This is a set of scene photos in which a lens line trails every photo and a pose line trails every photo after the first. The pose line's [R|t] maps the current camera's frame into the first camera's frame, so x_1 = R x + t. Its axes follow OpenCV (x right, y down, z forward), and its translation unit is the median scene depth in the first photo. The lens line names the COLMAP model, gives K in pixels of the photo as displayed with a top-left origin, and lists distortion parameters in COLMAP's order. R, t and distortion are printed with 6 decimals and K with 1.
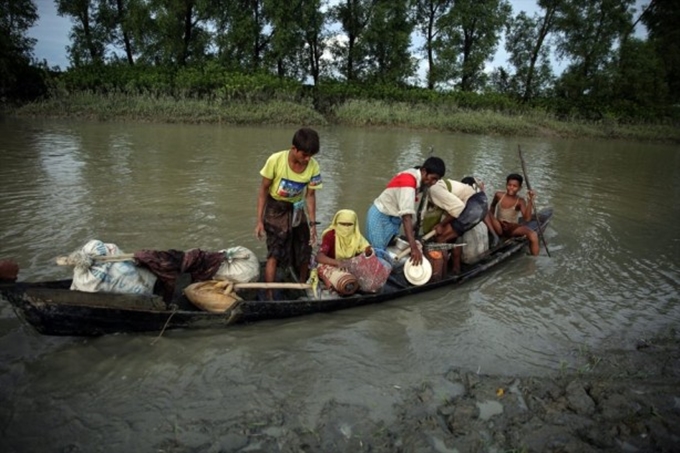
lens RADIAL K [[529.9, 0, 340.0], [0, 529.9, 226.5], [0, 0, 1]] dist [-0.005378, 0.002019]
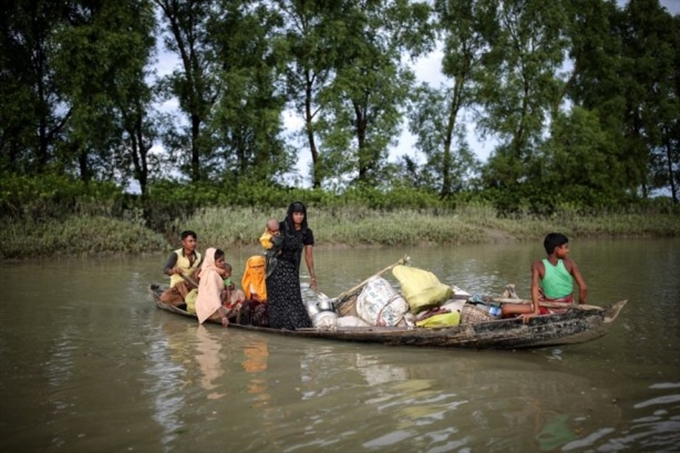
lens RADIAL K [[664.1, 0, 340.0], [0, 664.1, 226.5], [0, 0, 1]] dist [-0.014028, -0.017038]
pose [[0.965121, -0.072654, 0.251521, -0.021643], [0.127328, 0.969705, -0.208468, -0.029128], [-0.228755, 0.233223, 0.945134, 0.194583]]
